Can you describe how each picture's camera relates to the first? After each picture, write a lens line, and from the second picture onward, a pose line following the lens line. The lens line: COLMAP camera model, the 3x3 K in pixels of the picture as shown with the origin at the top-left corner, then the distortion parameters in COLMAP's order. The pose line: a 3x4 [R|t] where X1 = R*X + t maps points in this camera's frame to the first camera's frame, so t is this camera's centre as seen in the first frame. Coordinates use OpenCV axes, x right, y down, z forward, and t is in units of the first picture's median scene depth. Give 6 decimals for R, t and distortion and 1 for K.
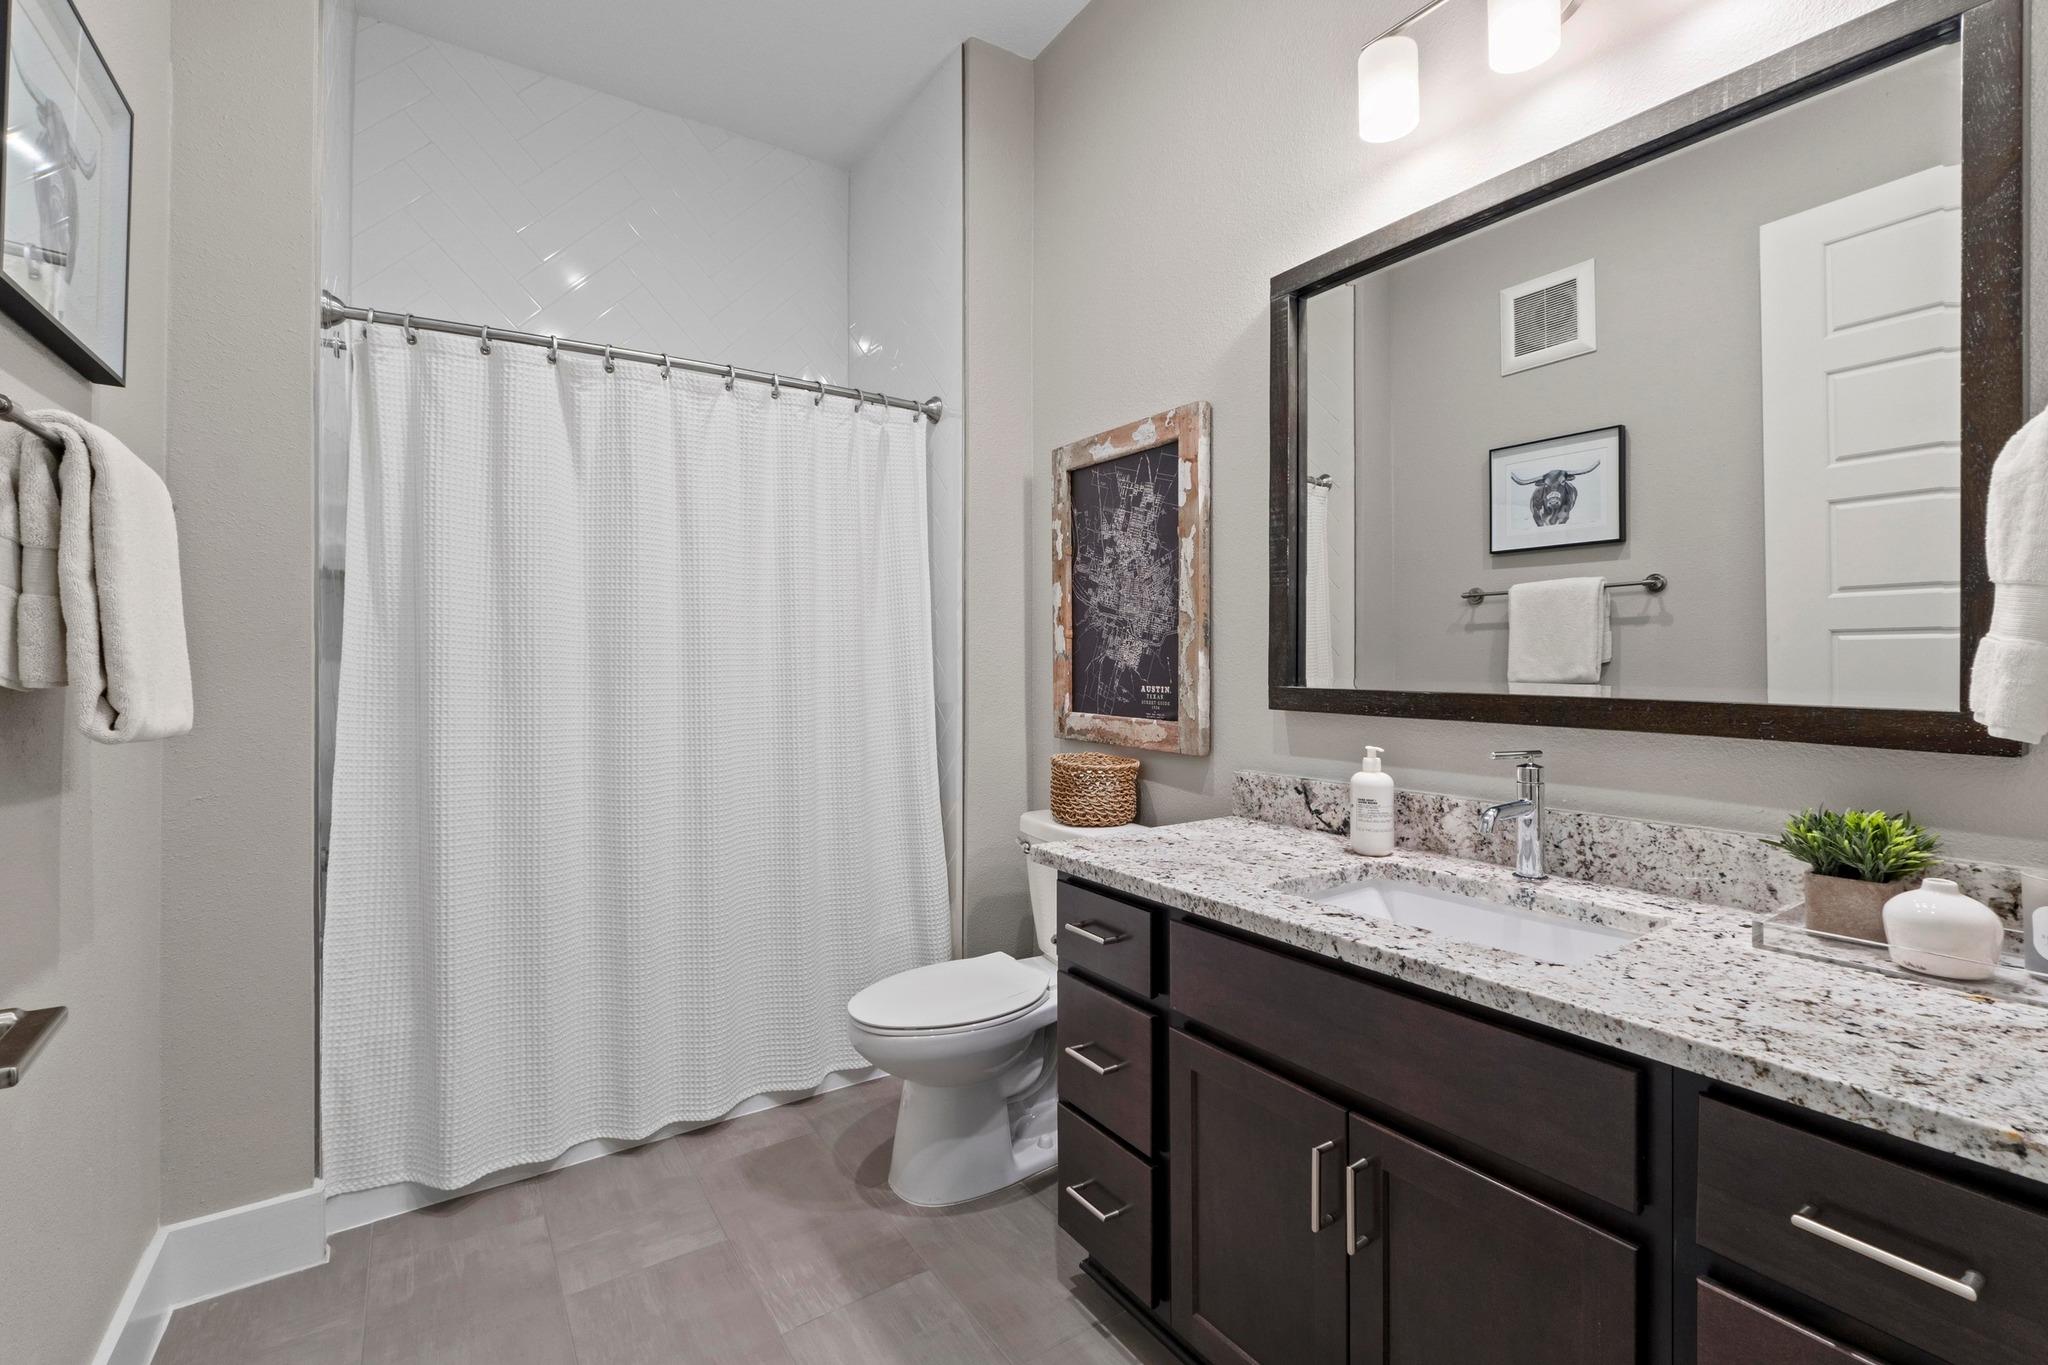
lens RADIAL K [[867.6, 0, 1021.7], [0, 867.6, 676.9], [0, 0, 1]] dist [-0.007082, -0.000258]
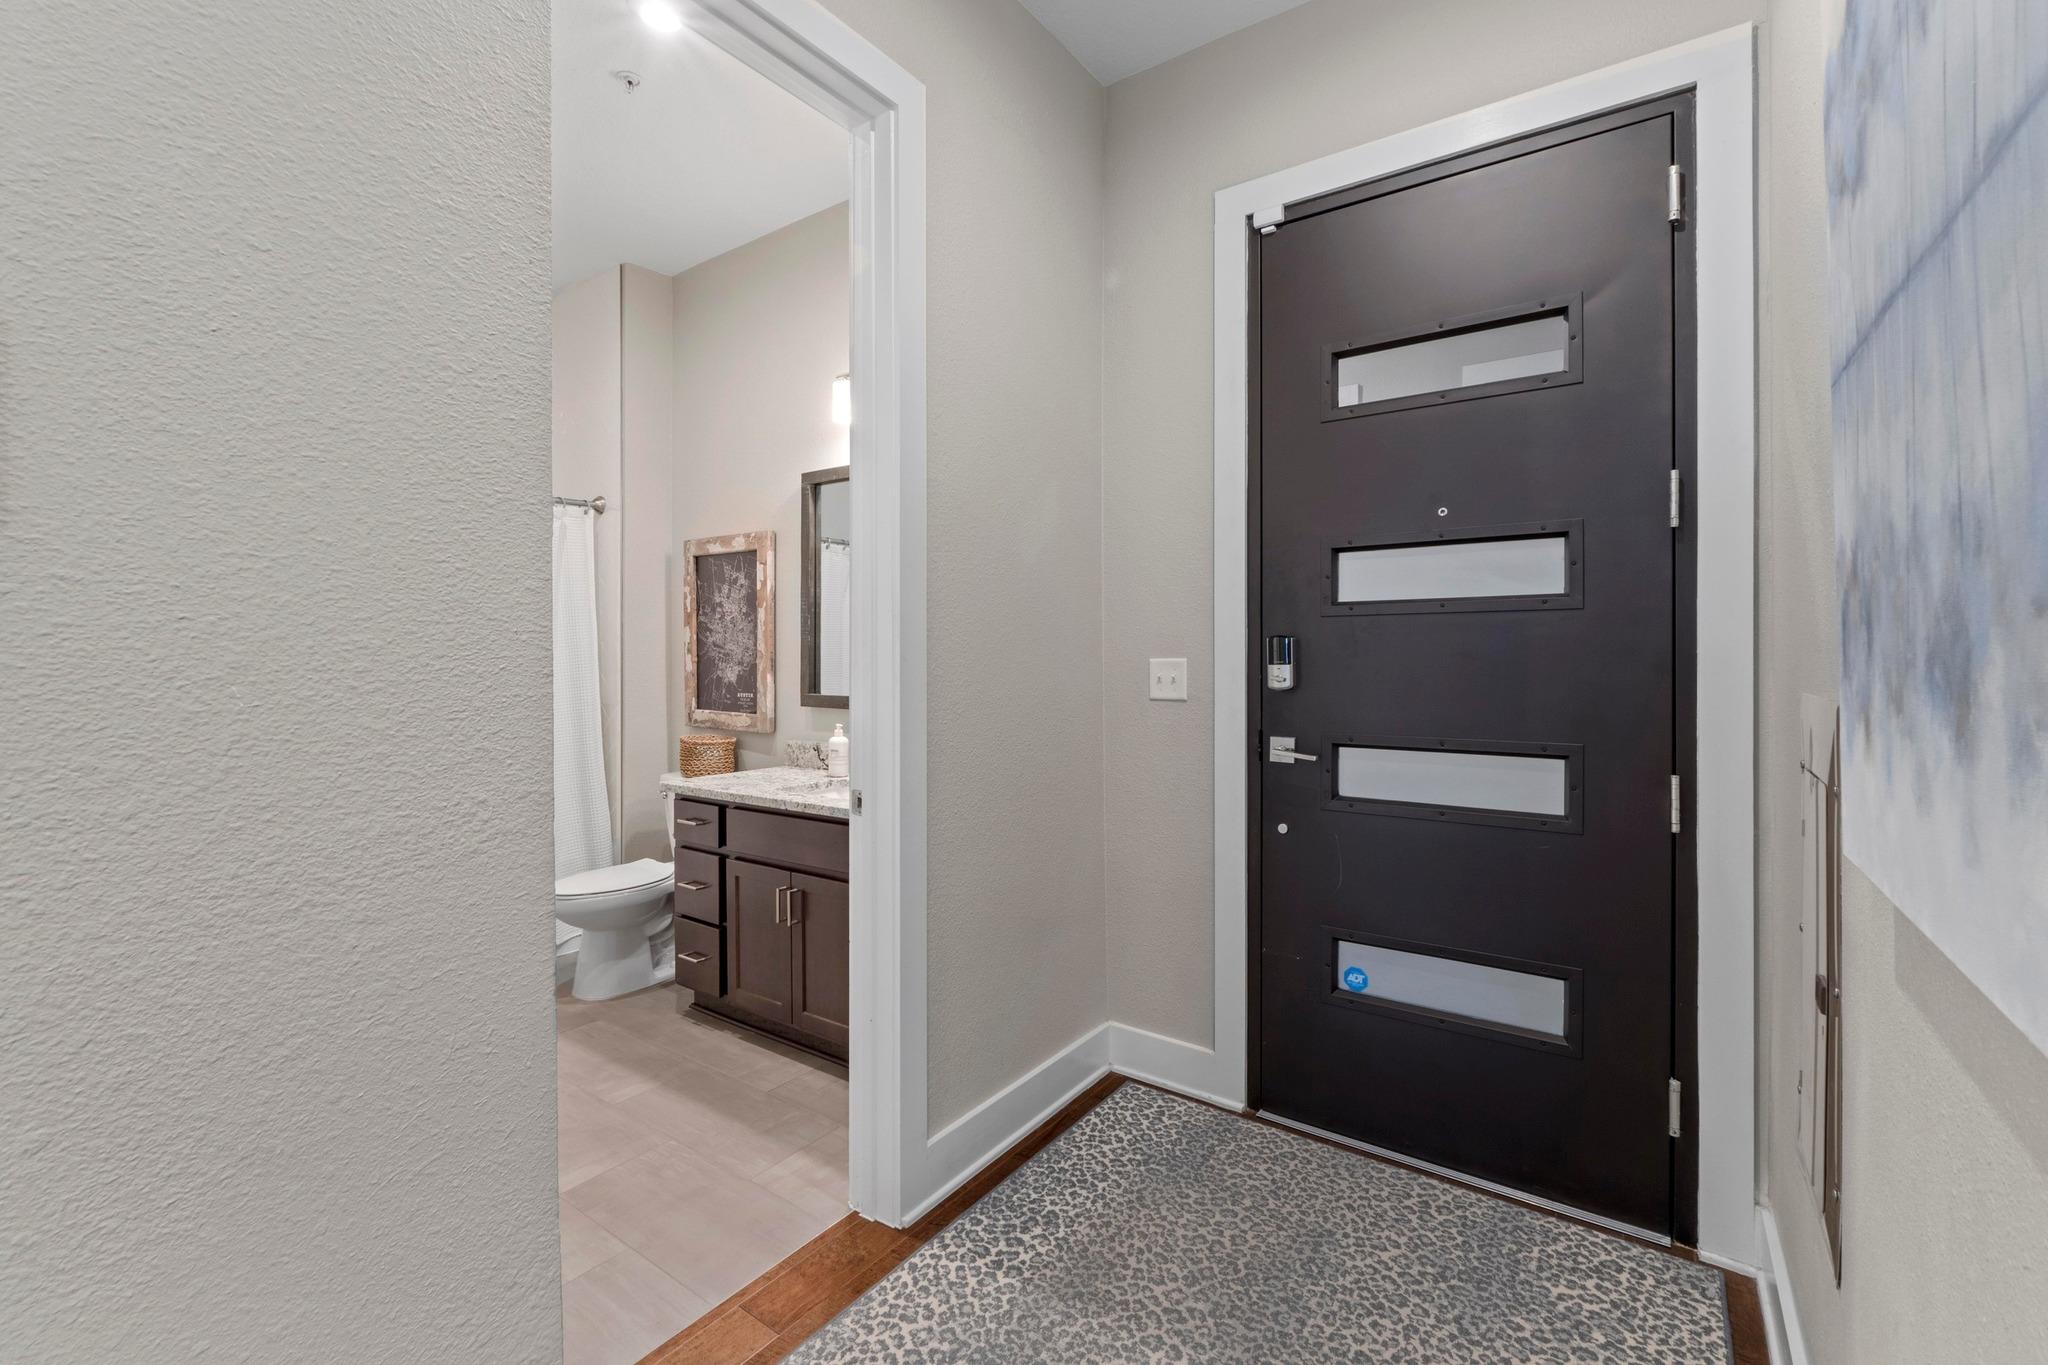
lens RADIAL K [[867.6, 0, 1023.5], [0, 867.6, 669.7], [0, 0, 1]] dist [-0.007082, -0.000258]
pose [[0.936204, -0.002966, 0.351444, 0.079909], [0.002660, 0.999996, 0.001353, -0.042462], [-0.351447, -0.000331, 0.936208, -0.907122]]
